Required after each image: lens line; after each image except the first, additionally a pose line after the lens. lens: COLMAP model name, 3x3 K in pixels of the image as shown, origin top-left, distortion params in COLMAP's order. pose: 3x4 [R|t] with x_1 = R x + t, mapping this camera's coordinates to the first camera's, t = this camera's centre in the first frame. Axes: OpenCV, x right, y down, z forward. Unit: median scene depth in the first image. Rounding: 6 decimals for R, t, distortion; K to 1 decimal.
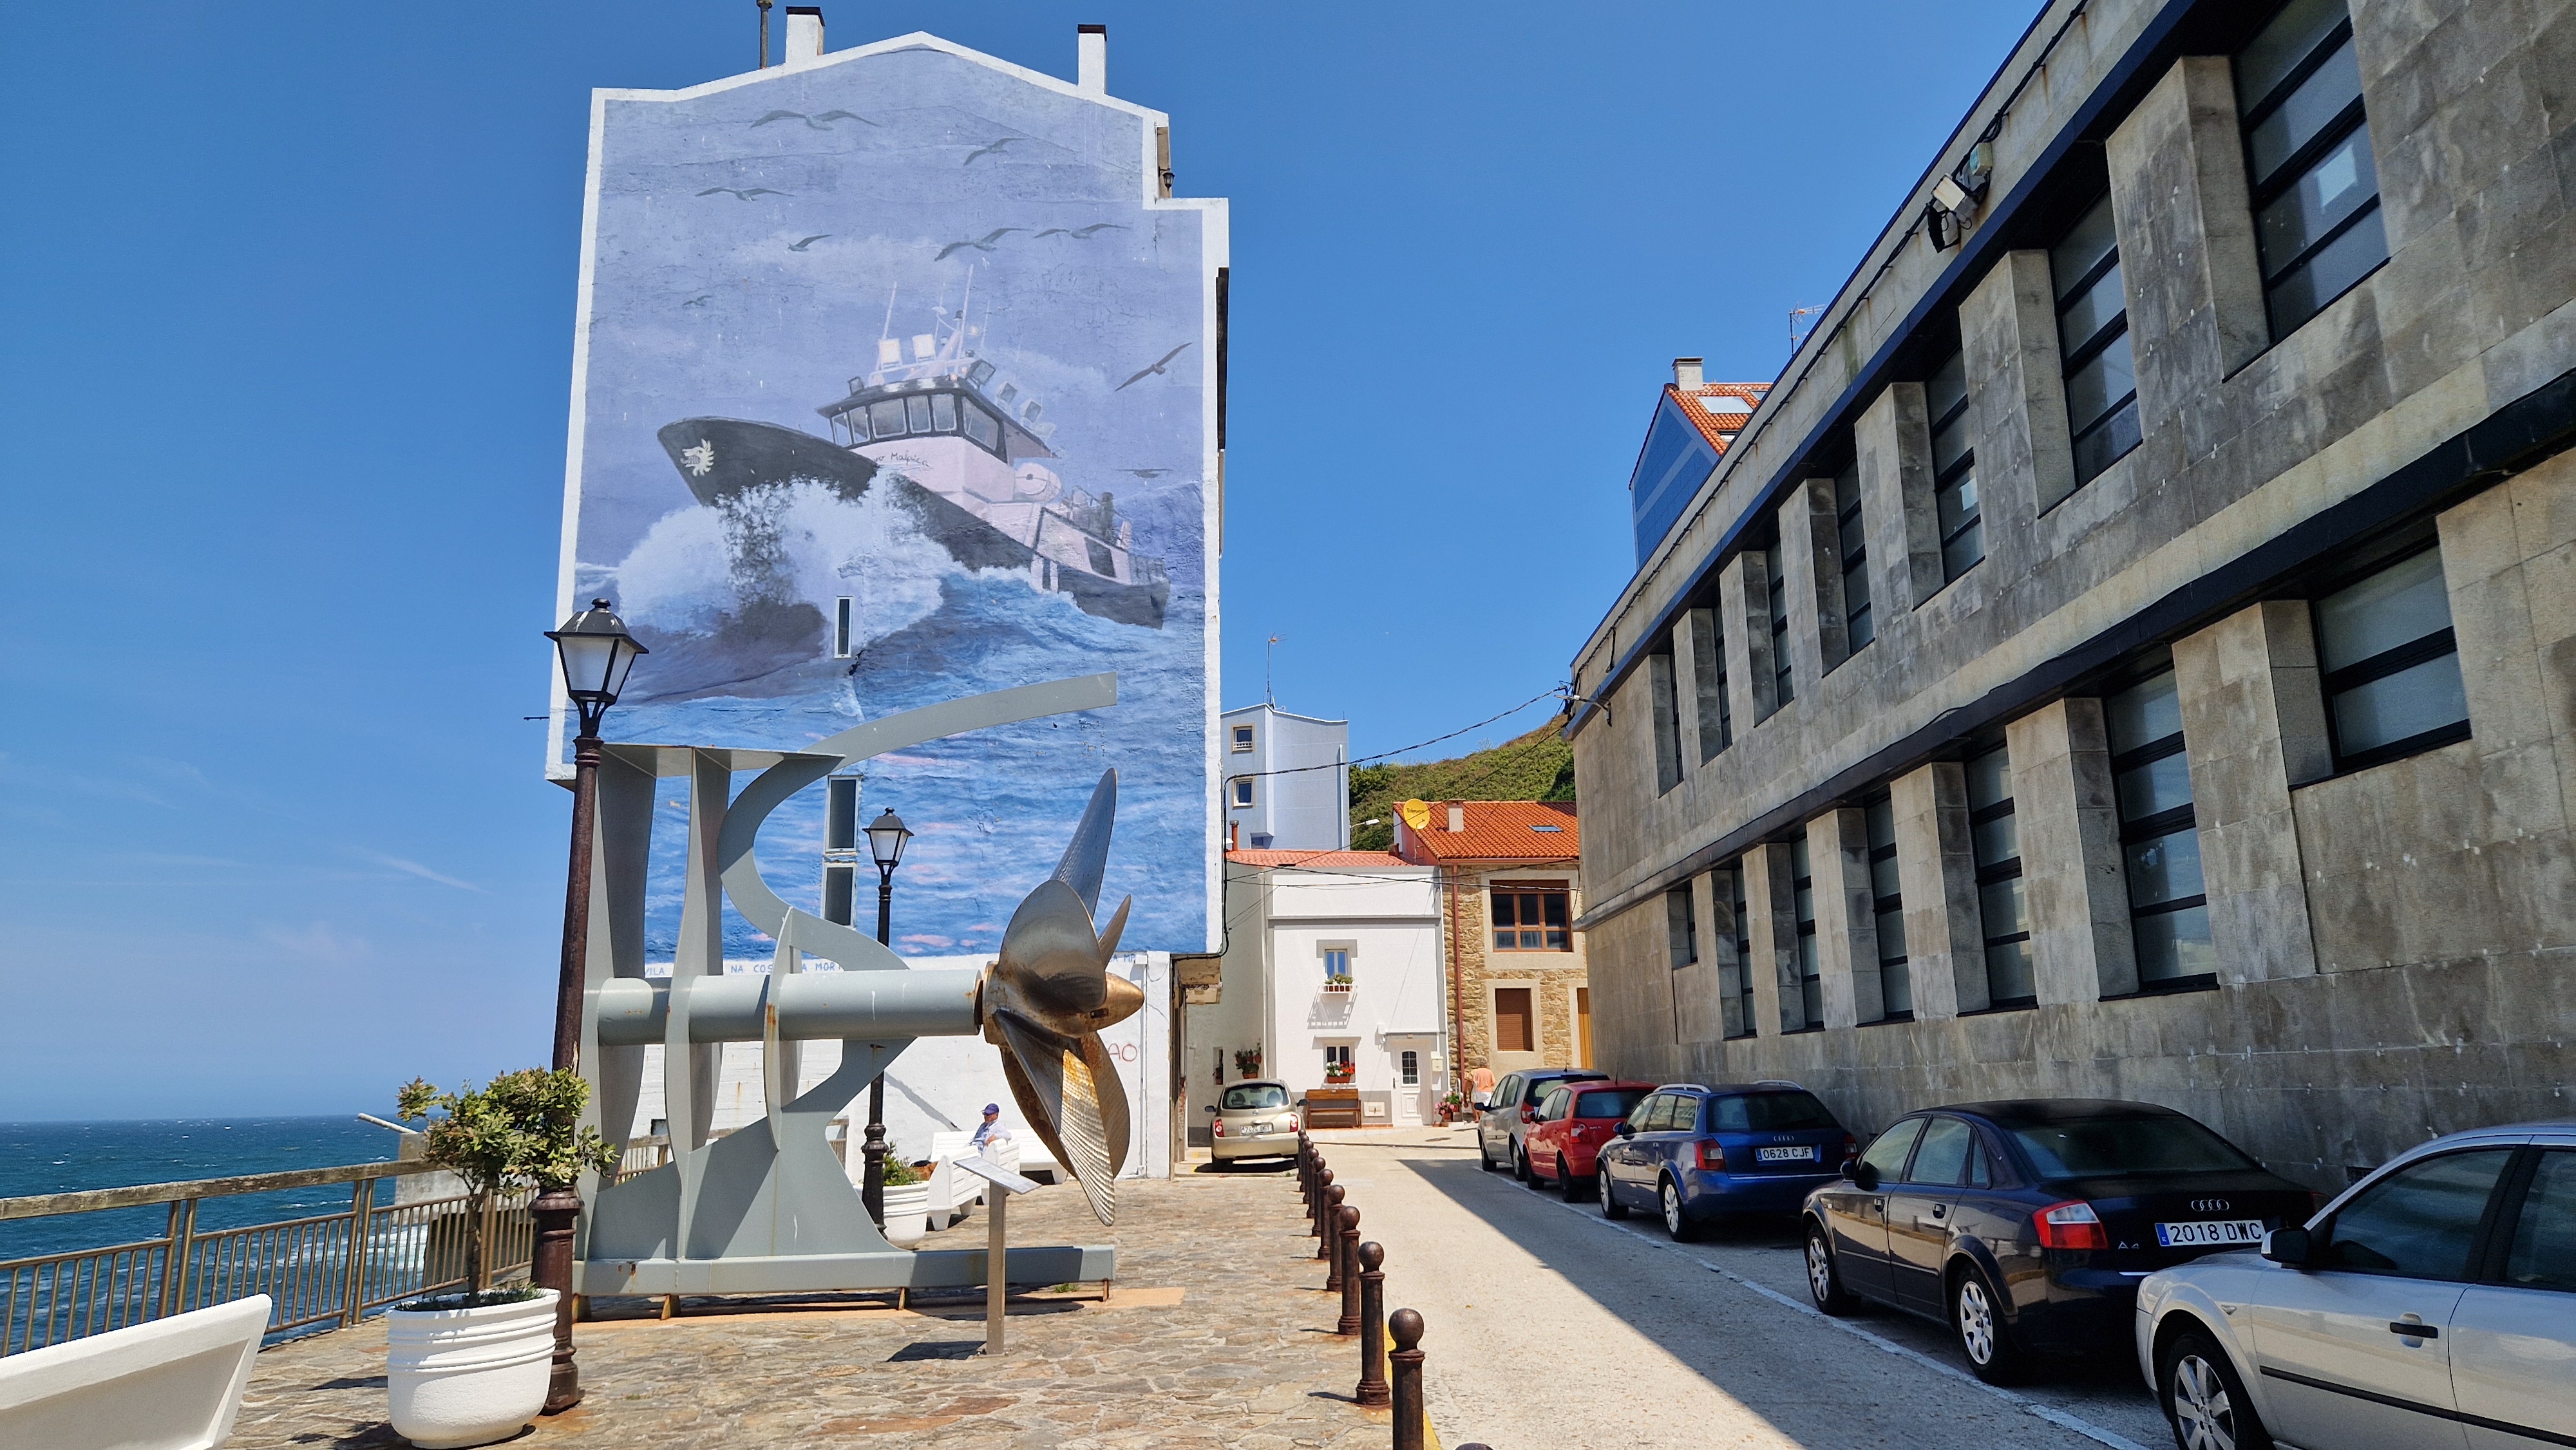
lens RADIAL K [[1704.7, 0, 1277.9], [0, 1704.7, 700.0], [0, 0, 1]] dist [0.101034, -0.074704]
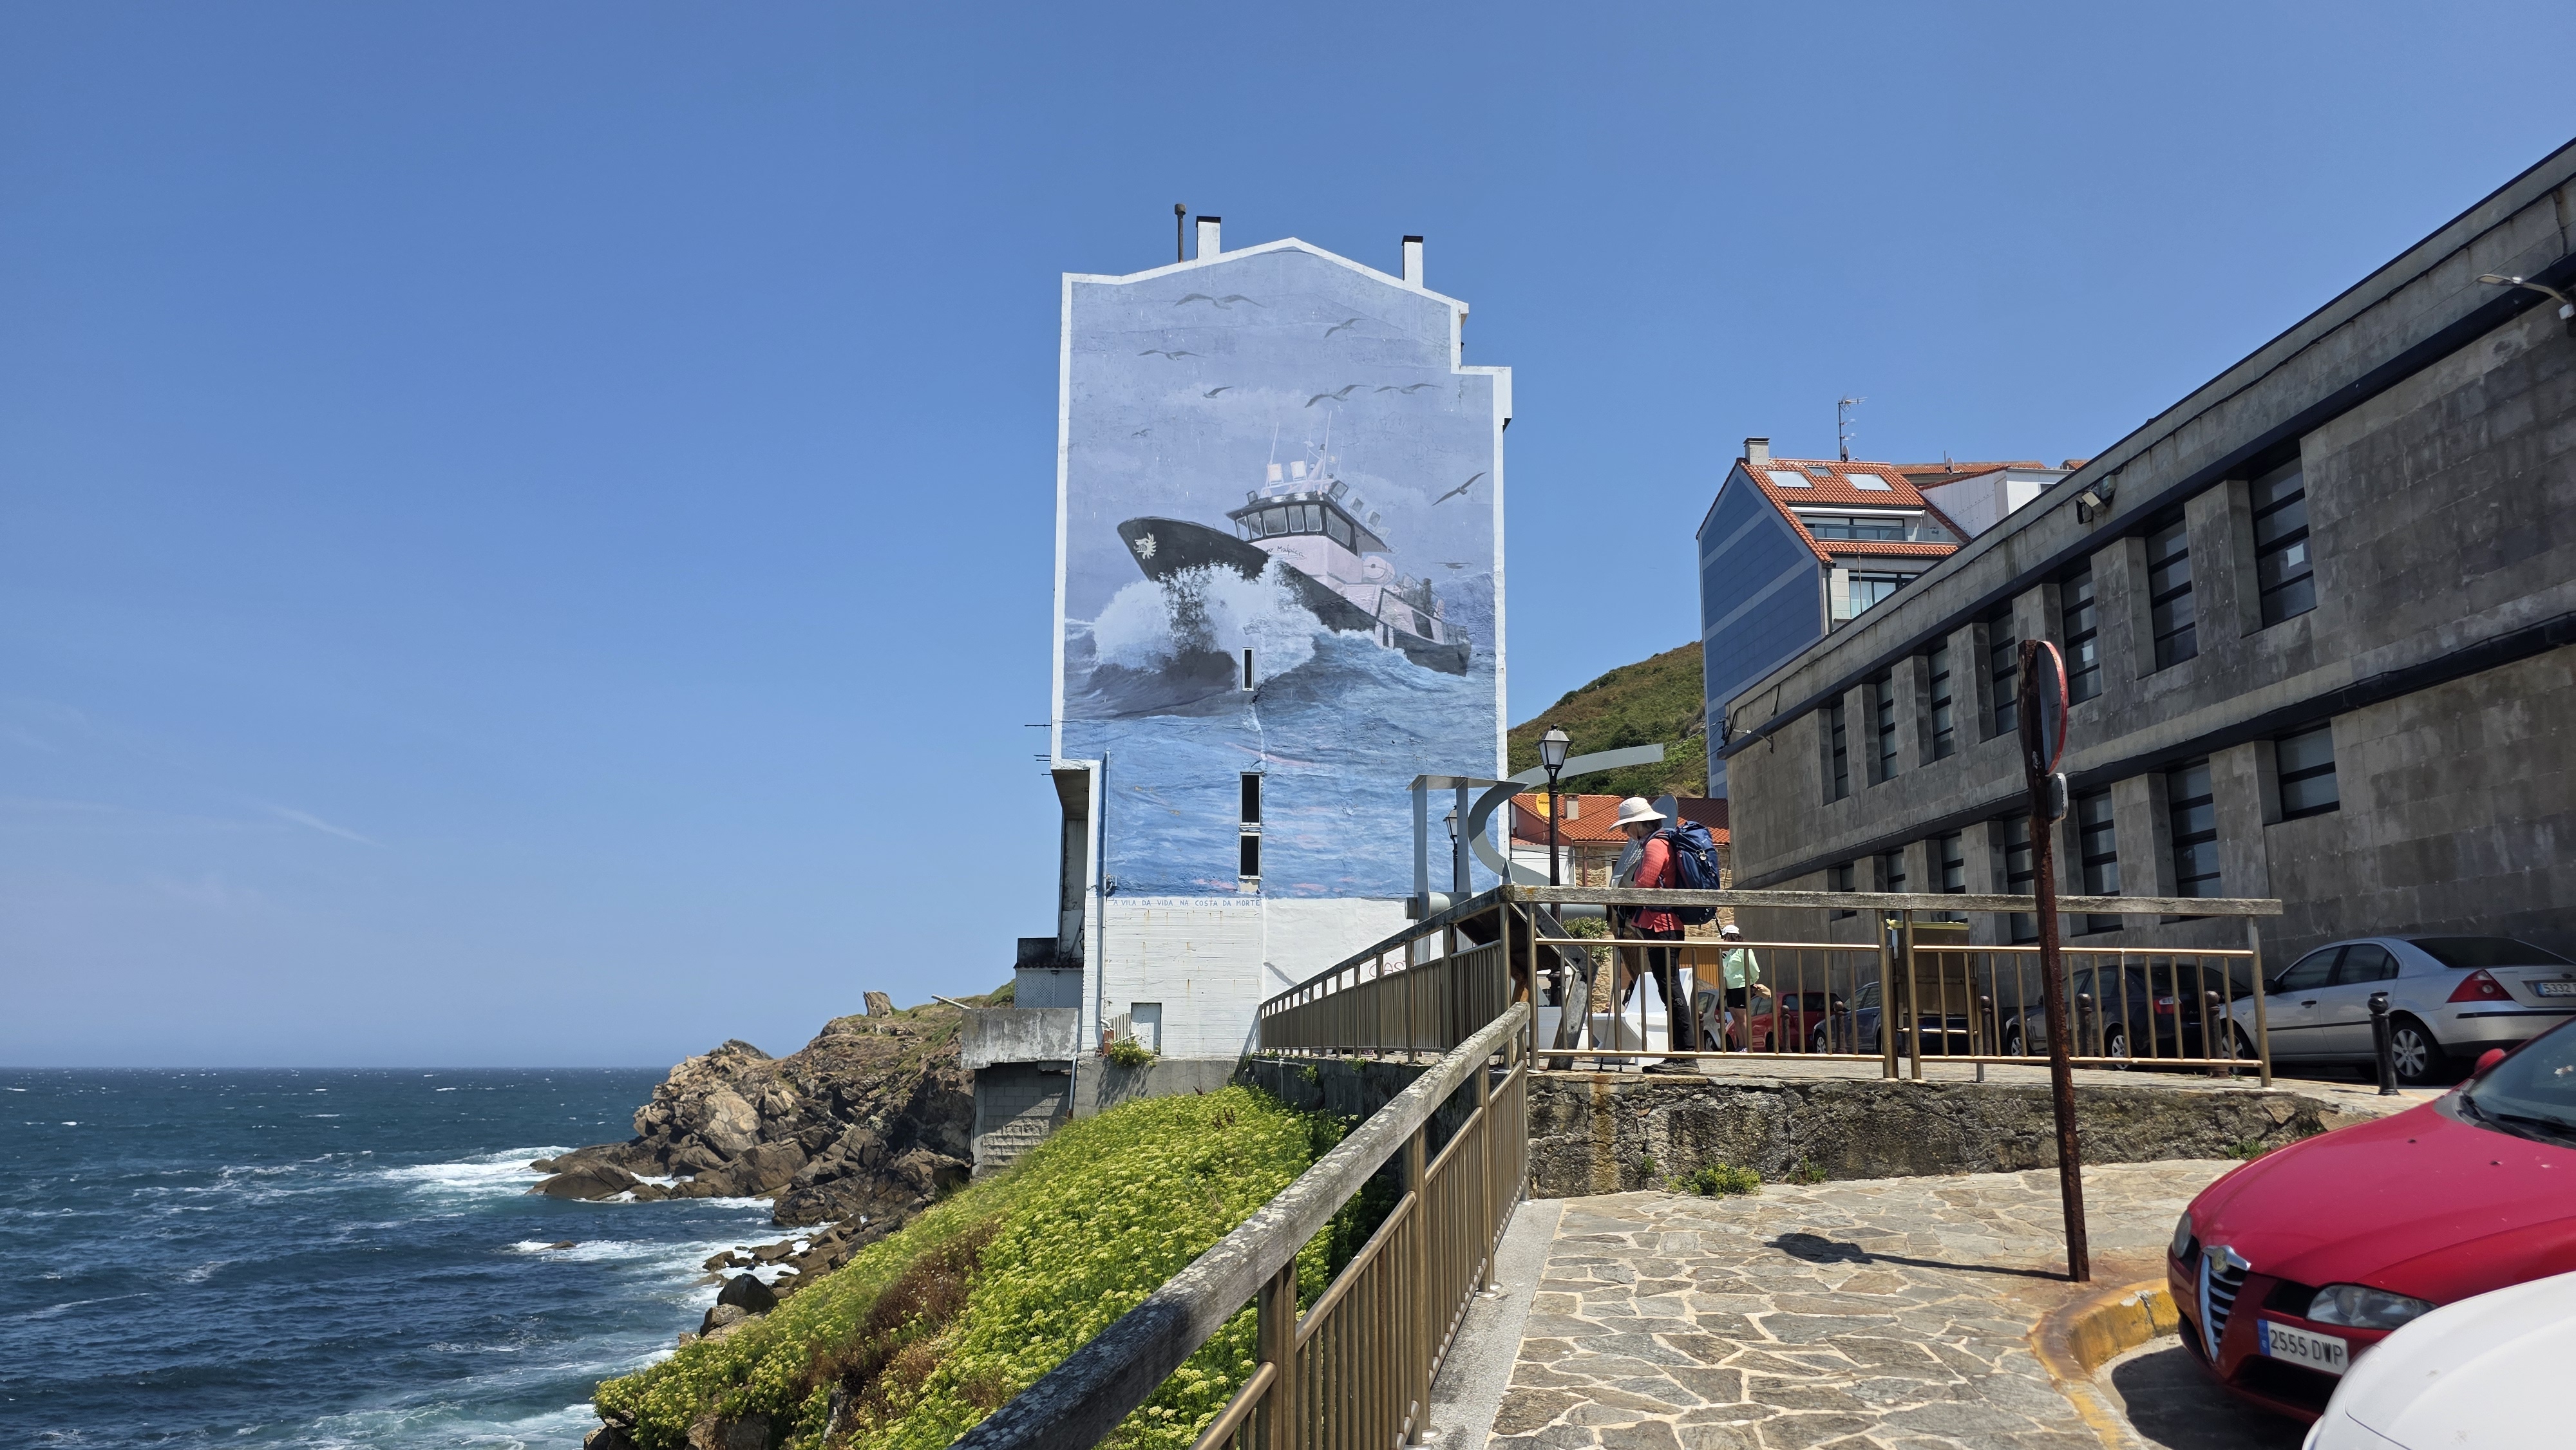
lens RADIAL K [[1734.1, 0, 1295.9], [0, 1734.1, 731.9], [0, 0, 1]] dist [0.159707, -0.154664]
pose [[0.997976, 0.030172, 0.055978, -0.291743], [-0.032047, 0.998945, 0.032903, -0.038656], [-0.054926, -0.034630, 0.997890, -0.450680]]
